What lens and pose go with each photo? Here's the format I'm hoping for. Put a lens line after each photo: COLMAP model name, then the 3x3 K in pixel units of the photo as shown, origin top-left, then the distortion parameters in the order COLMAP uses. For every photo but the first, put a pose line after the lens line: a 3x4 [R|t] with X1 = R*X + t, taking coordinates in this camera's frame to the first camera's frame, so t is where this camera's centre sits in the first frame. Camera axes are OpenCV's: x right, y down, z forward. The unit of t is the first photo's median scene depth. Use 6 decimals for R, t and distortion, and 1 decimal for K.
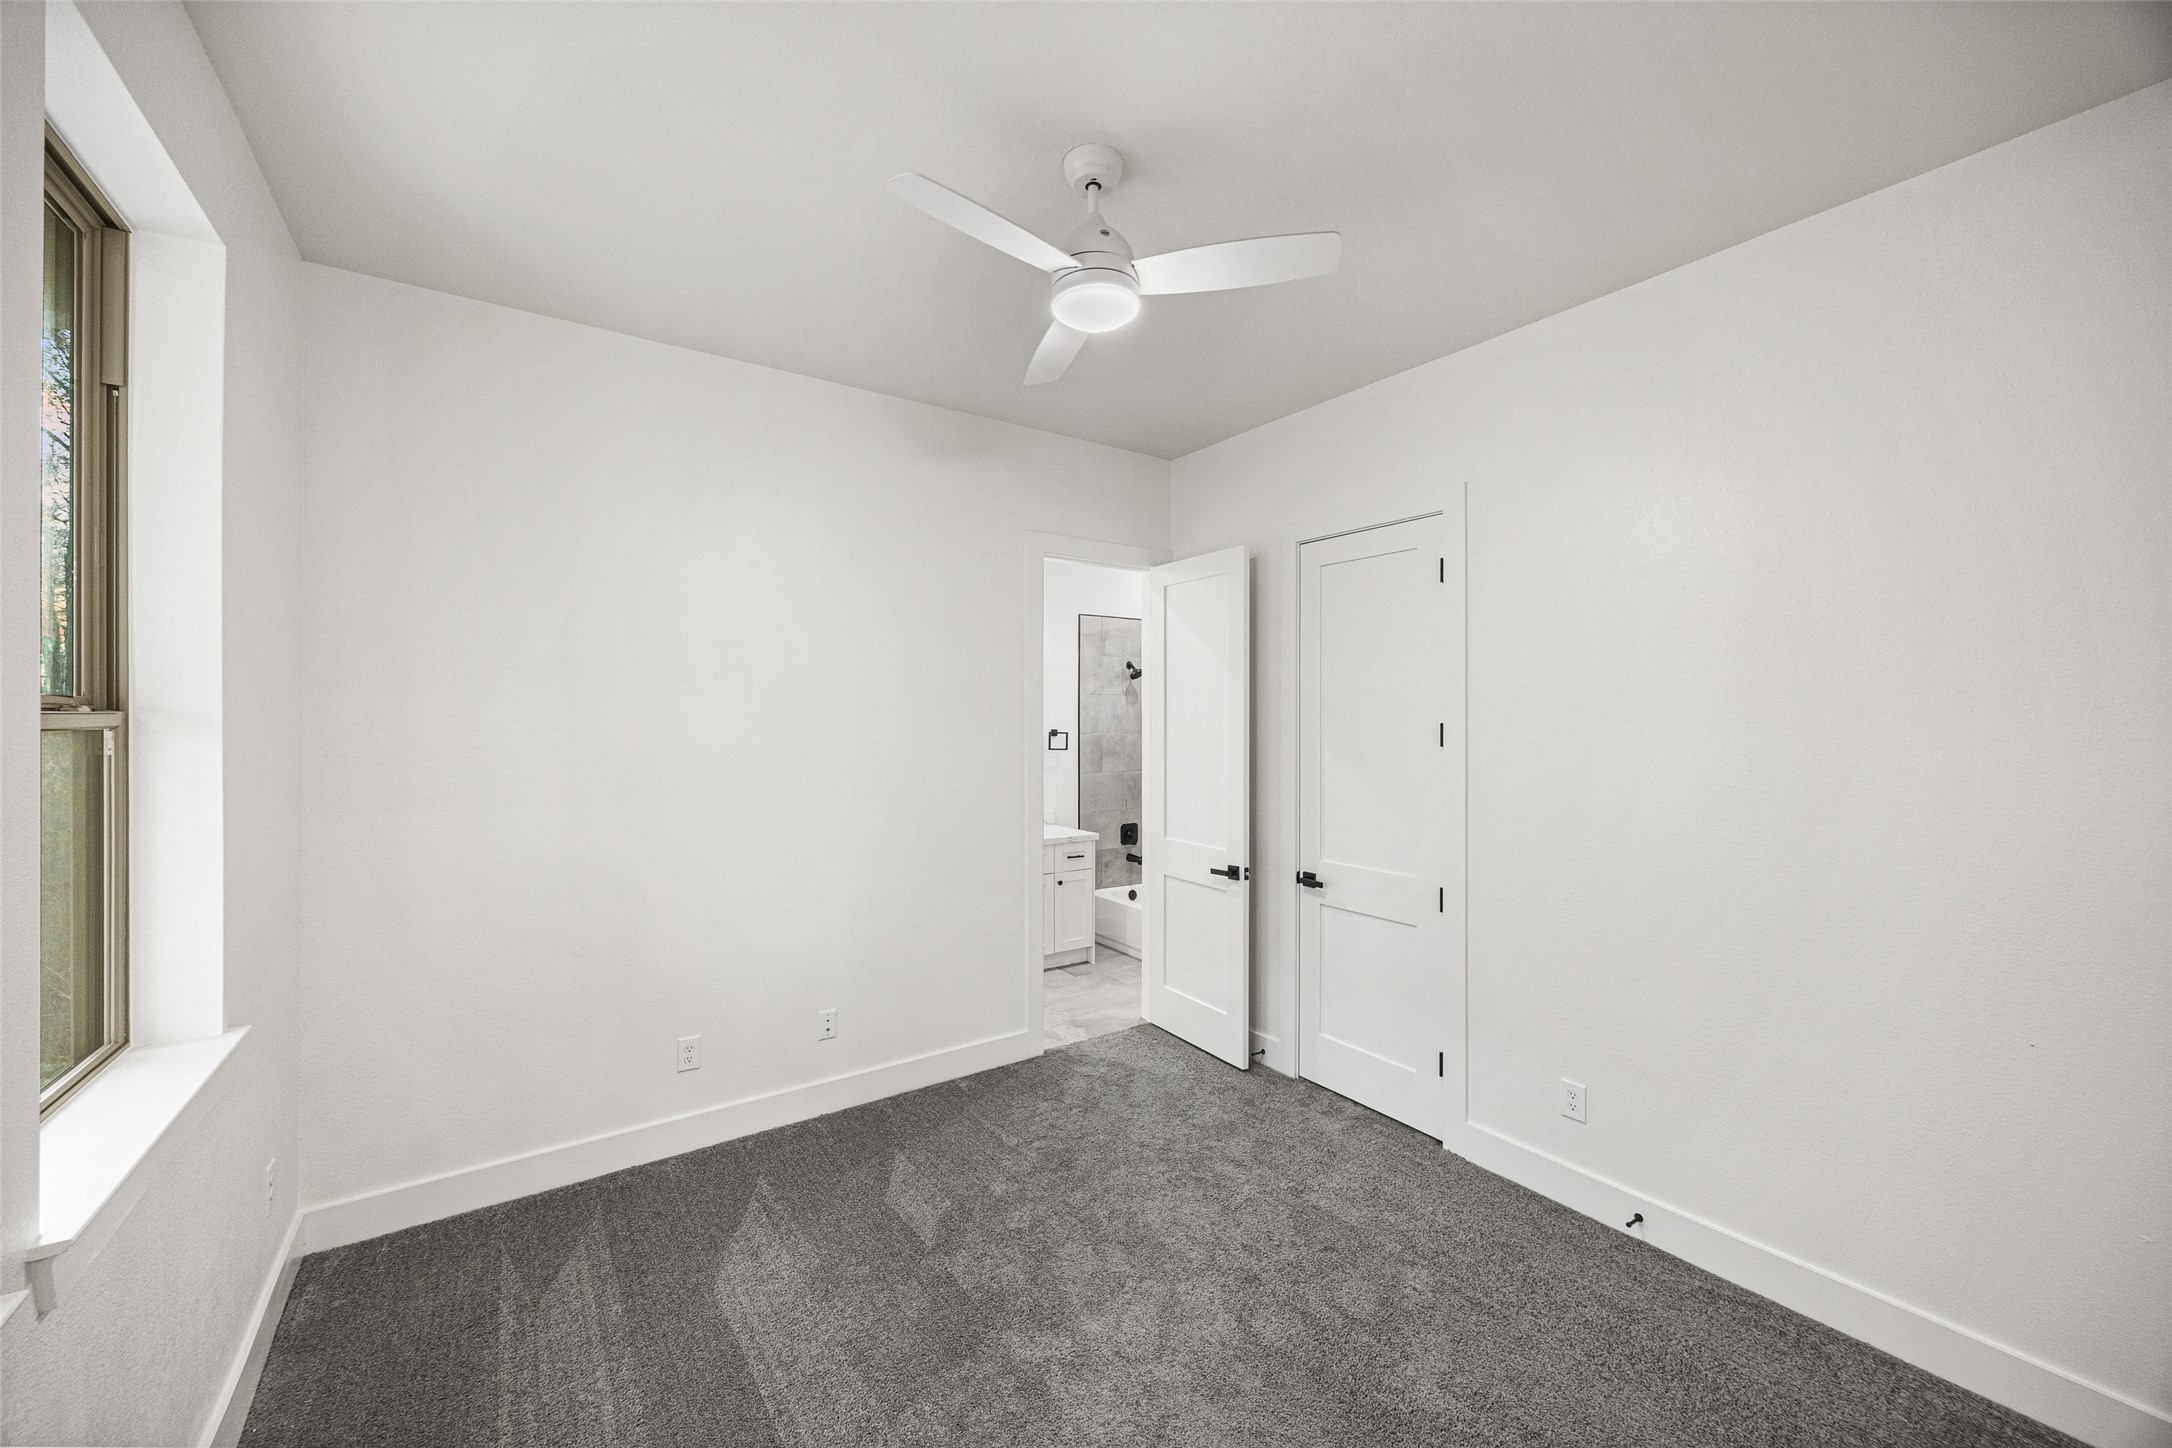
lens RADIAL K [[834.1, 0, 1080.7], [0, 834.1, 717.2], [0, 0, 1]] dist [-0.003971, 0.000906]
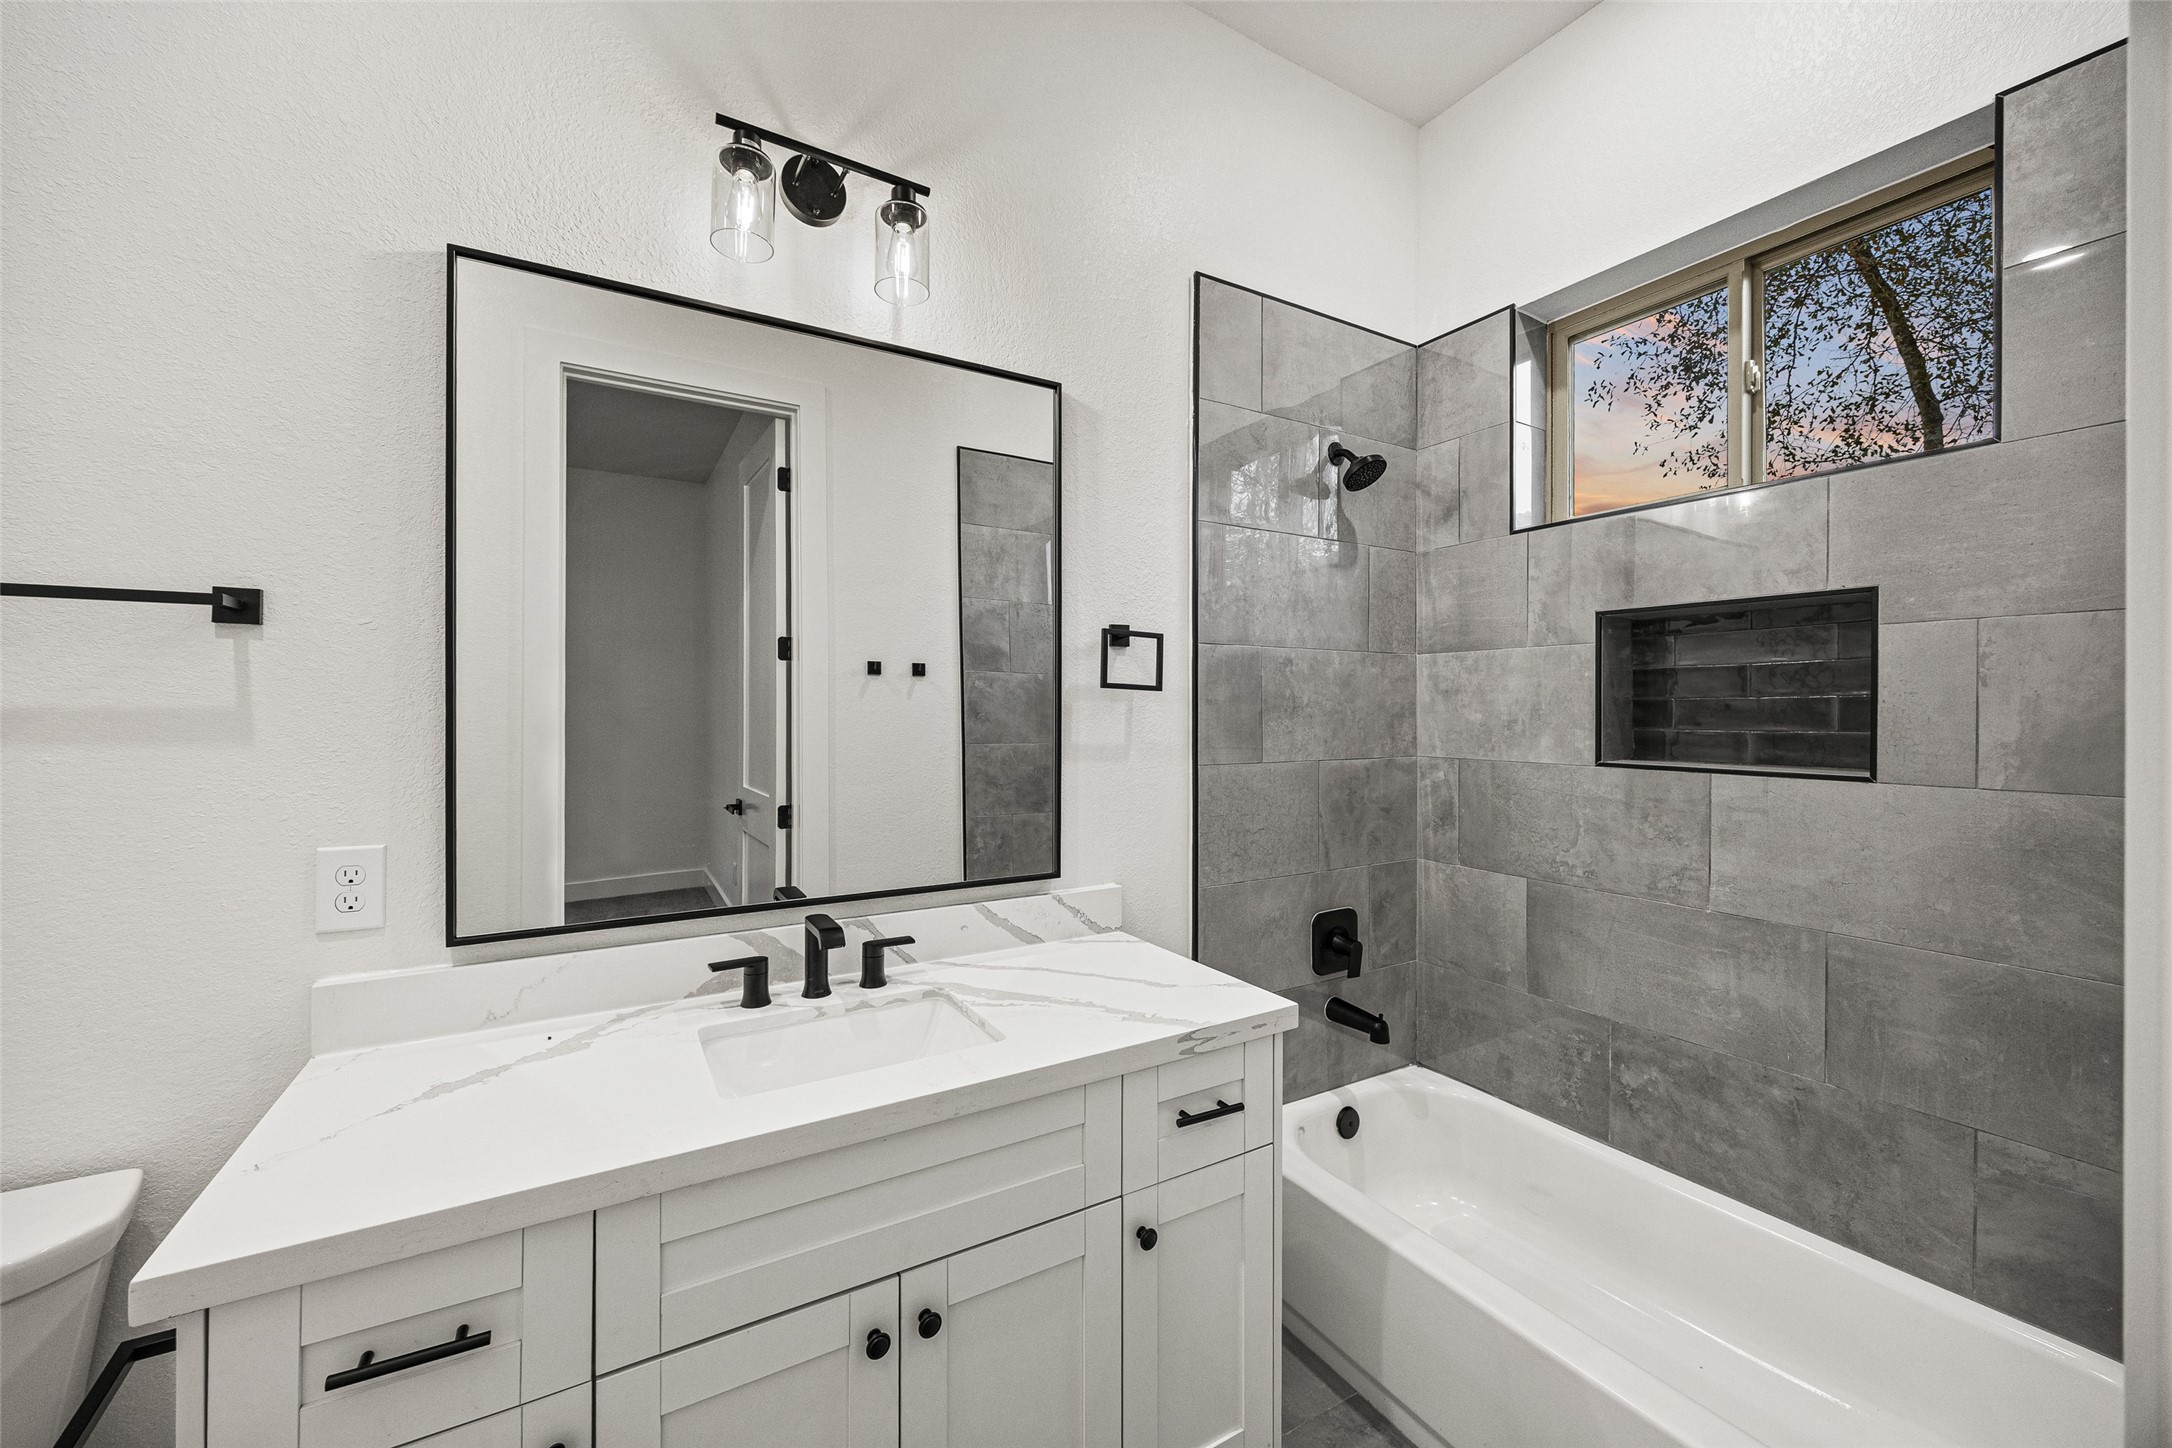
lens RADIAL K [[834.1, 0, 1096.7], [0, 834.1, 713.5], [0, 0, 1]] dist [-0.003971, 0.000906]
pose [[0.998247, 0.001423, -0.059167, -0.020935], [-0.001761, 0.999982, -0.005658, 0.048231], [0.059157, 0.005752, 0.998232, 0.660150]]
